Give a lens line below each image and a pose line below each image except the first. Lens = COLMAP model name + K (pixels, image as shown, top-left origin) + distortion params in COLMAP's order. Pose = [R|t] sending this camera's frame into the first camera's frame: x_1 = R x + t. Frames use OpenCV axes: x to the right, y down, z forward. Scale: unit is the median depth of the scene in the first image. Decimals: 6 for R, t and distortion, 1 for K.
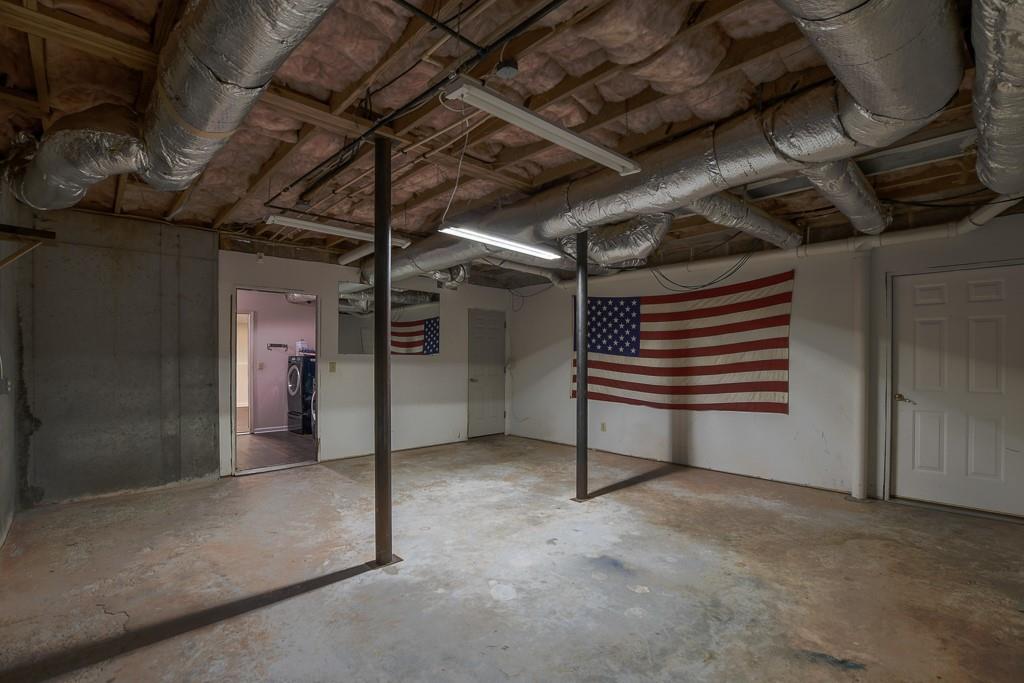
lens RADIAL K [[465.0, 0, 514.8], [0, 465.0, 368.1], [0, 0, 1]] dist [-0.026819, 0.000544]
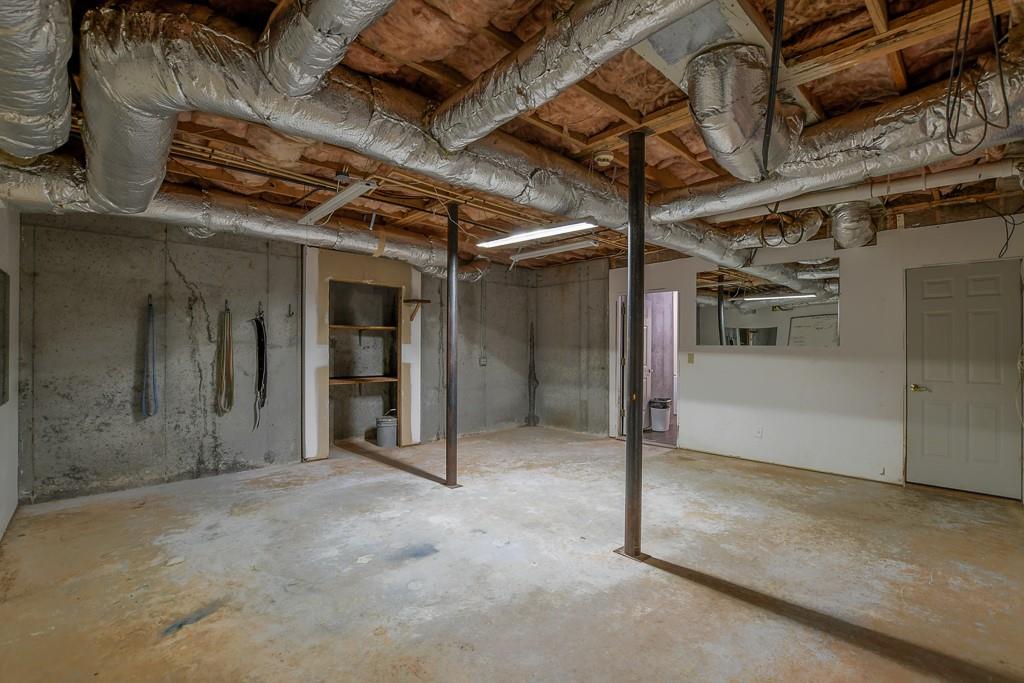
lens RADIAL K [[465.0, 0, 514.8], [0, 465.0, 368.1], [0, 0, 1]] dist [-0.026819, 0.000544]
pose [[-0.011879, 0.039455, -0.999151, 0.957023], [-0.022395, 0.998960, 0.039714, -0.018188], [0.999679, 0.022848, -0.010983, 0.967906]]
